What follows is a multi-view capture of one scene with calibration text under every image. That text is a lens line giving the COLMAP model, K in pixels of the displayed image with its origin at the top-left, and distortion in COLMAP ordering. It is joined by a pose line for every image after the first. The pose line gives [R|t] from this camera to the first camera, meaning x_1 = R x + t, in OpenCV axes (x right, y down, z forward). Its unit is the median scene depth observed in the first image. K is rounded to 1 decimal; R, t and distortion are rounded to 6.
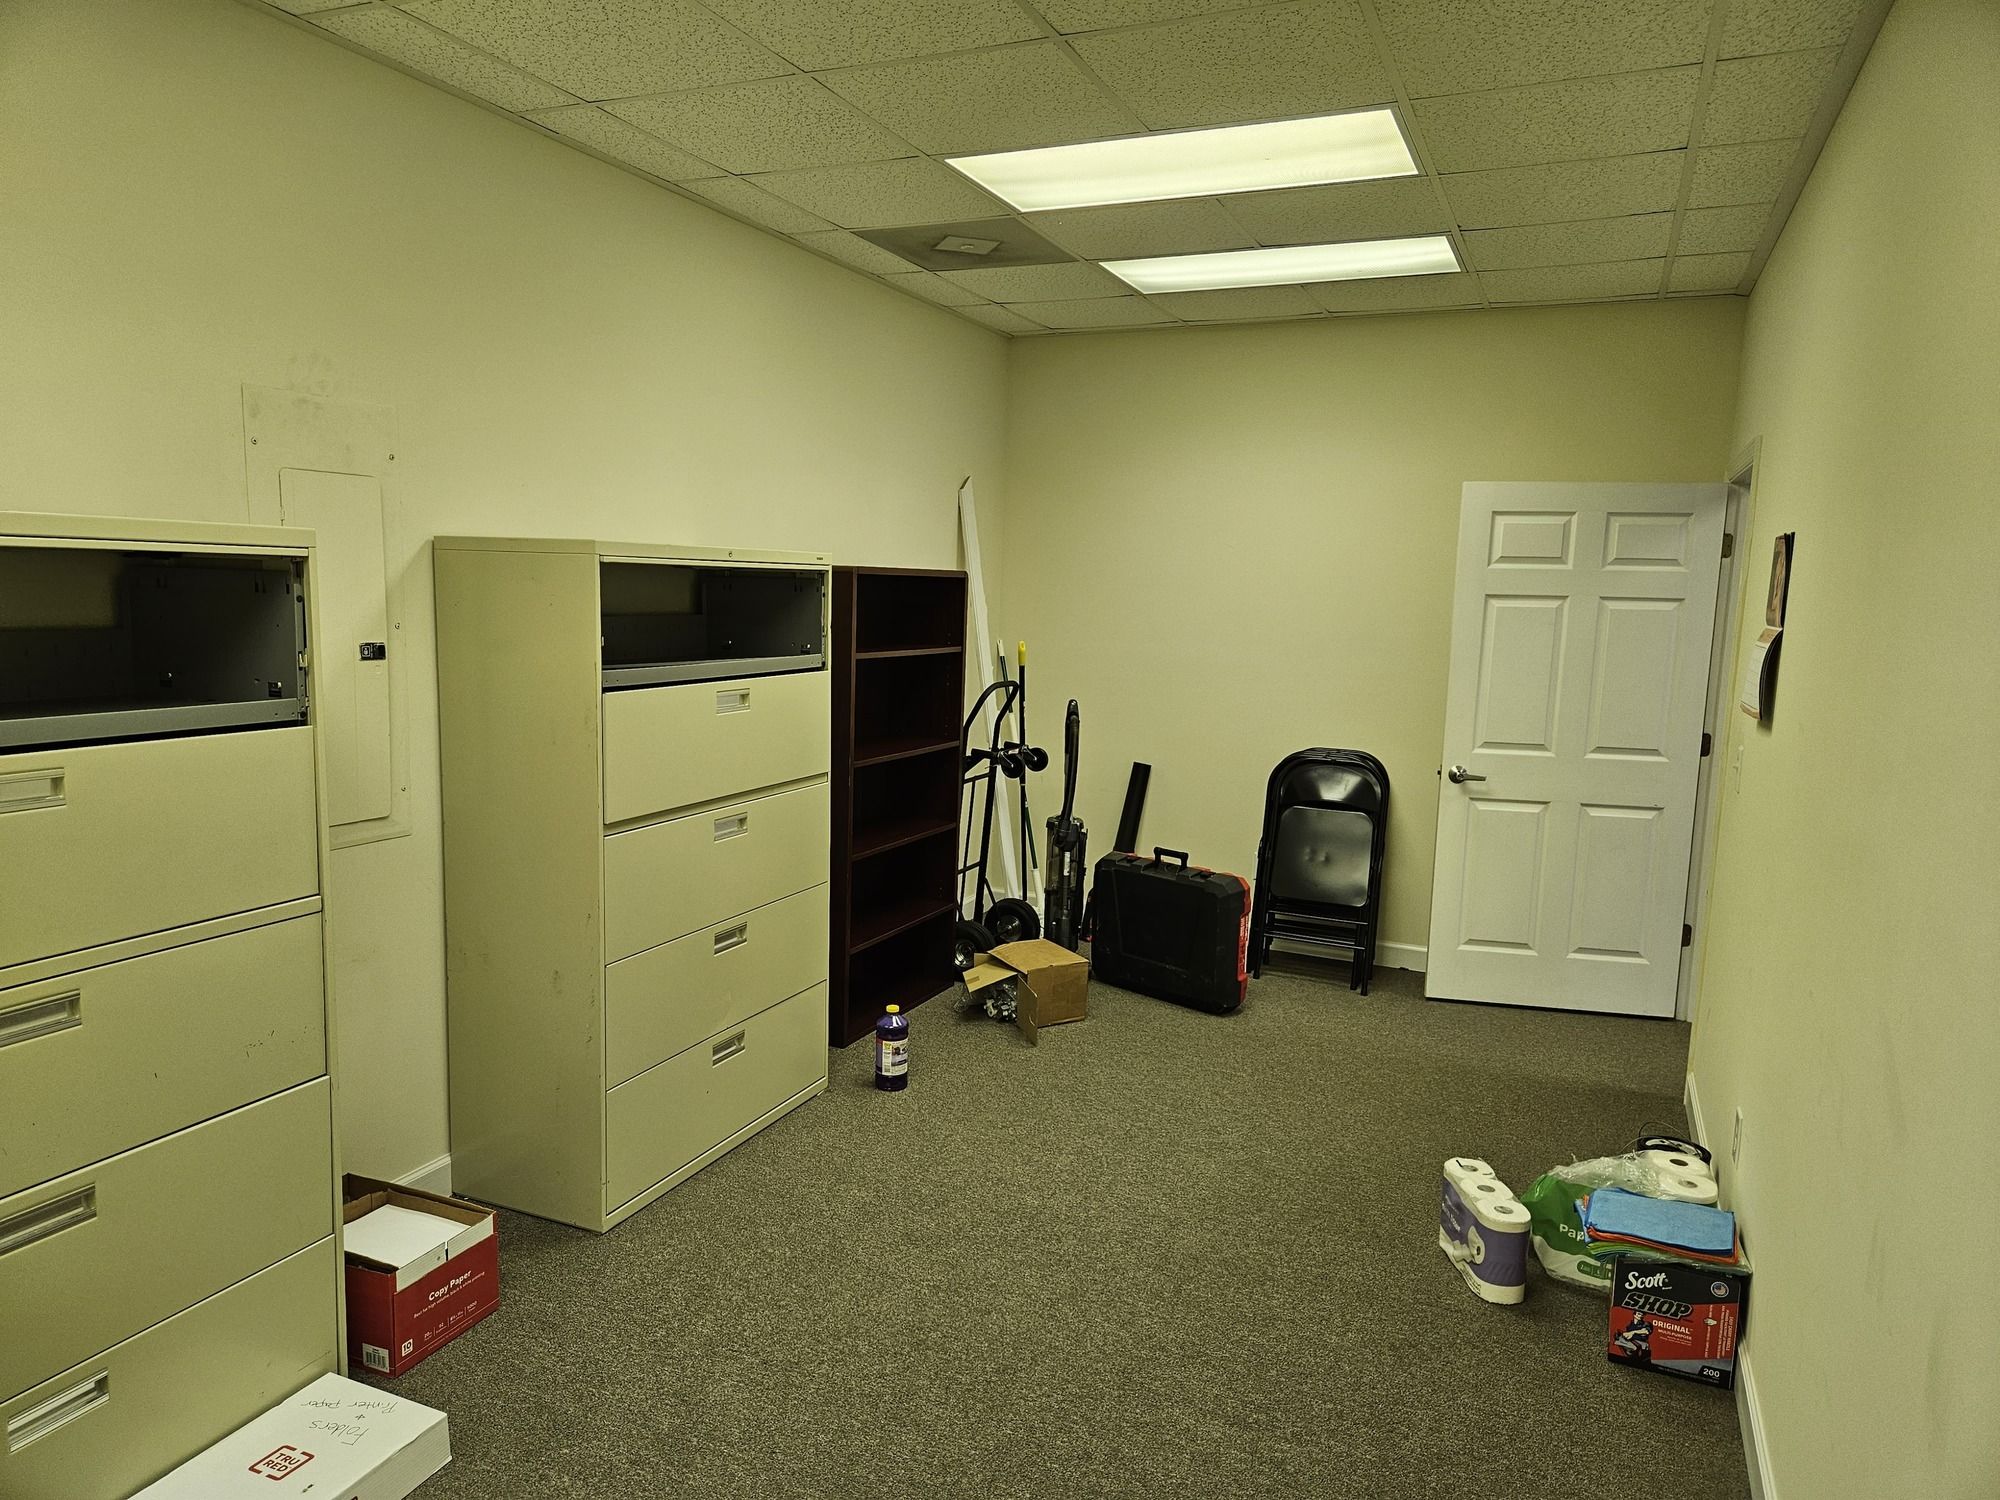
lens RADIAL K [[1330.6, 0, 999.4], [0, 1330.6, 752.9], [0, 0, 1]] dist [0.071915, -0.052590]
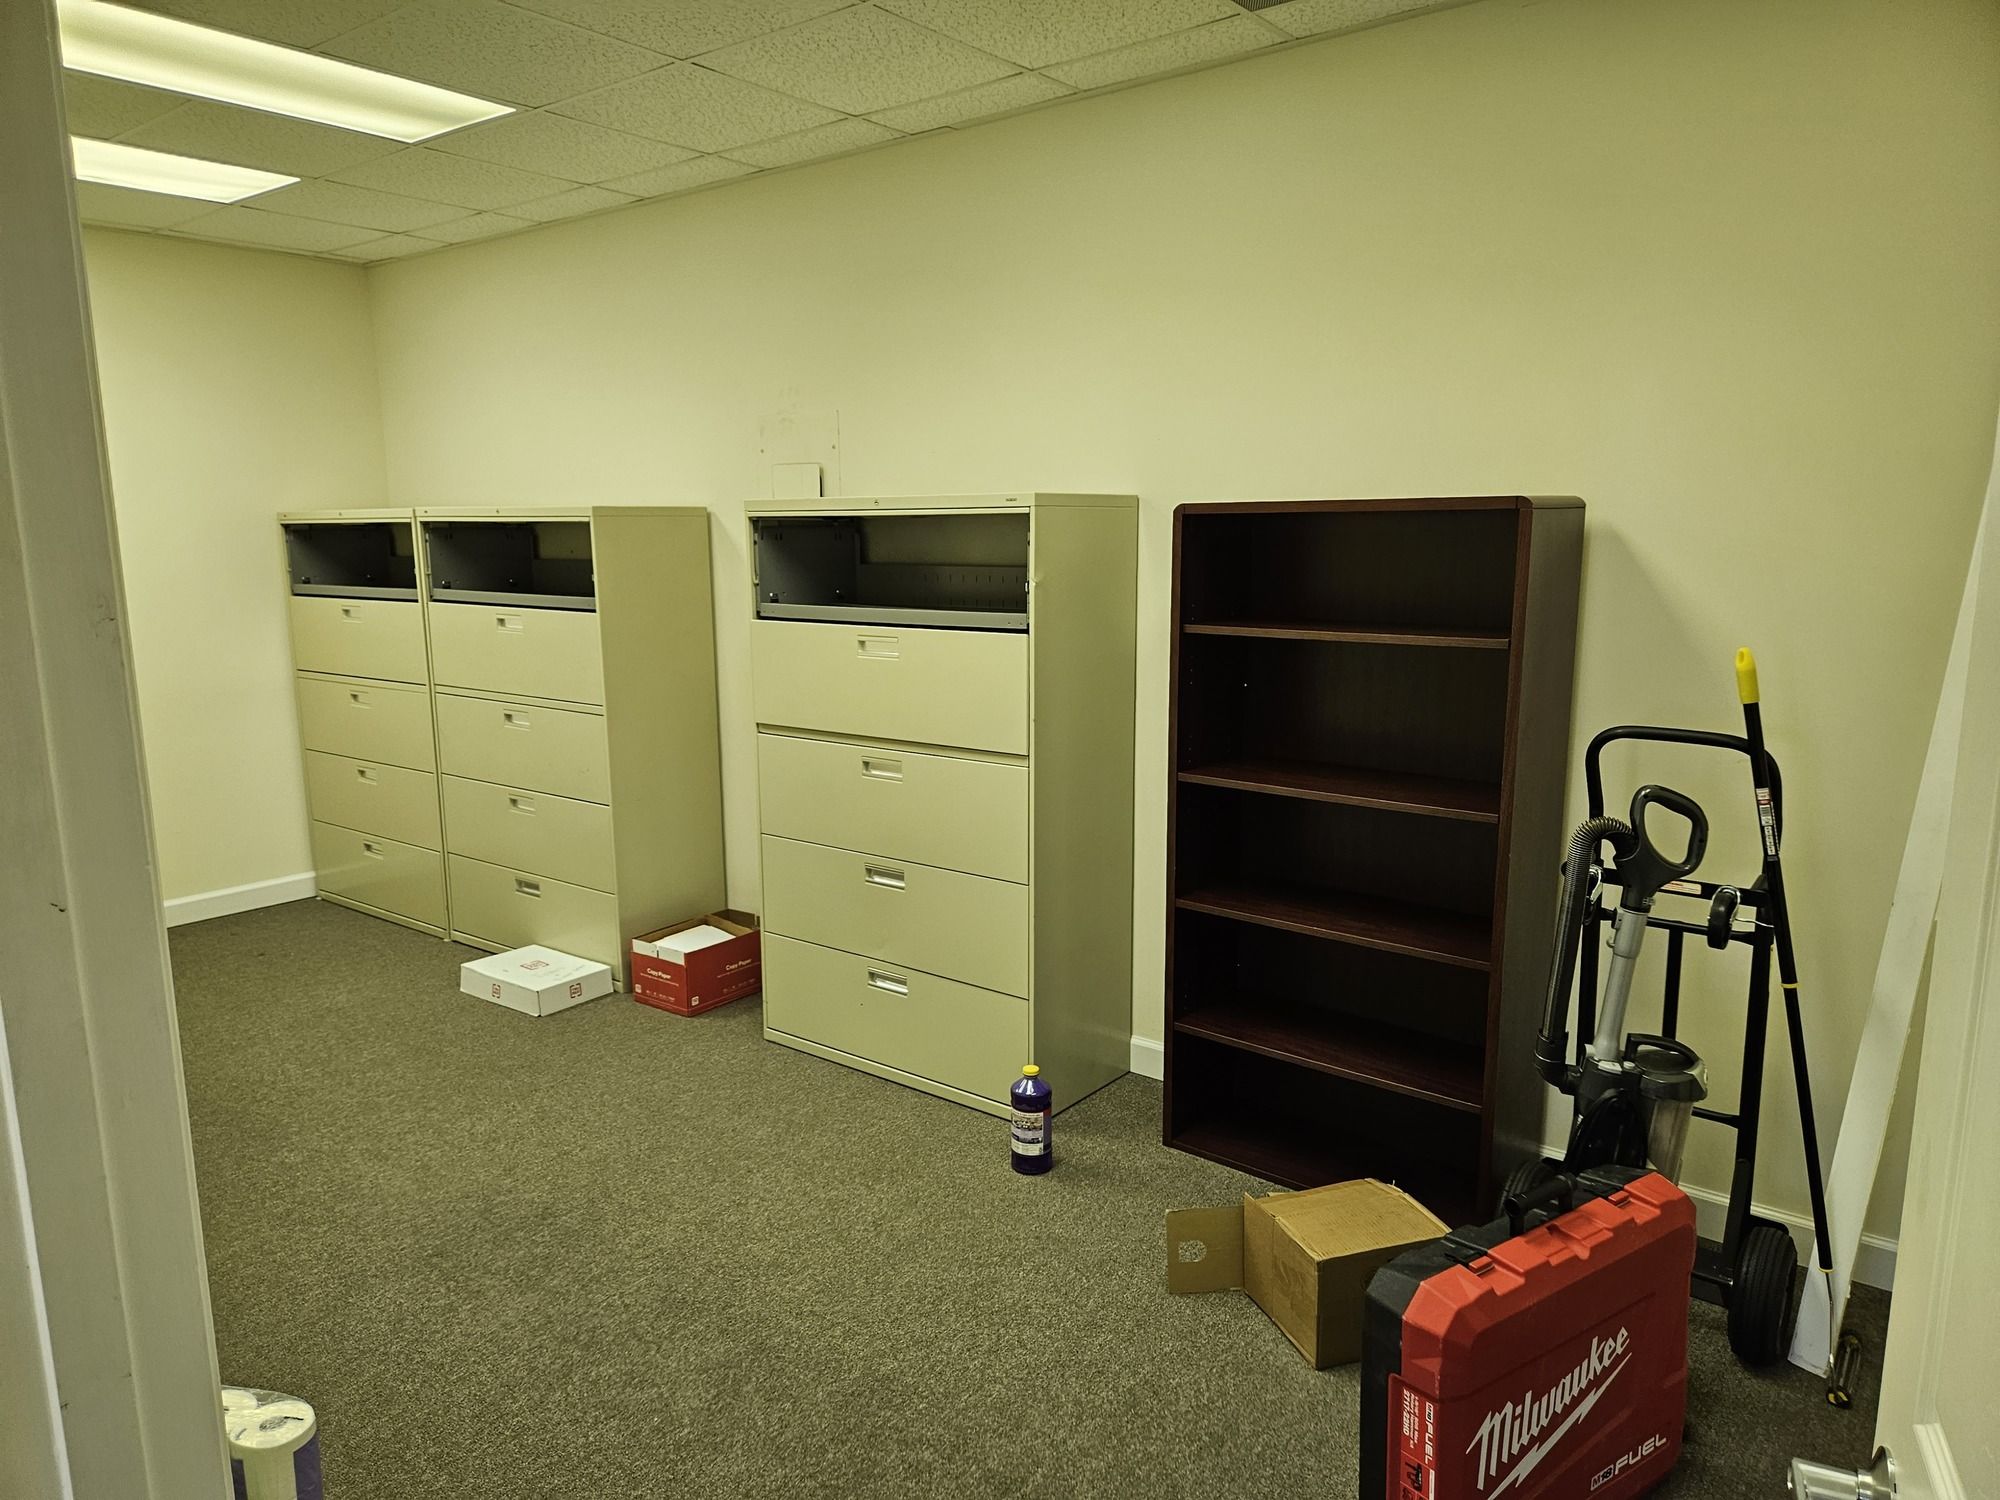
lens RADIAL K [[1330.6, 0, 1002.4], [0, 1330.6, 761.7], [0, 0, 1]] dist [0.071915, -0.052590]
pose [[-0.227717, 0.143433, -0.963105, 0.732899], [-0.130695, 0.975639, 0.176202, -0.136654], [0.964916, 0.165998, -0.203423, 1.232597]]
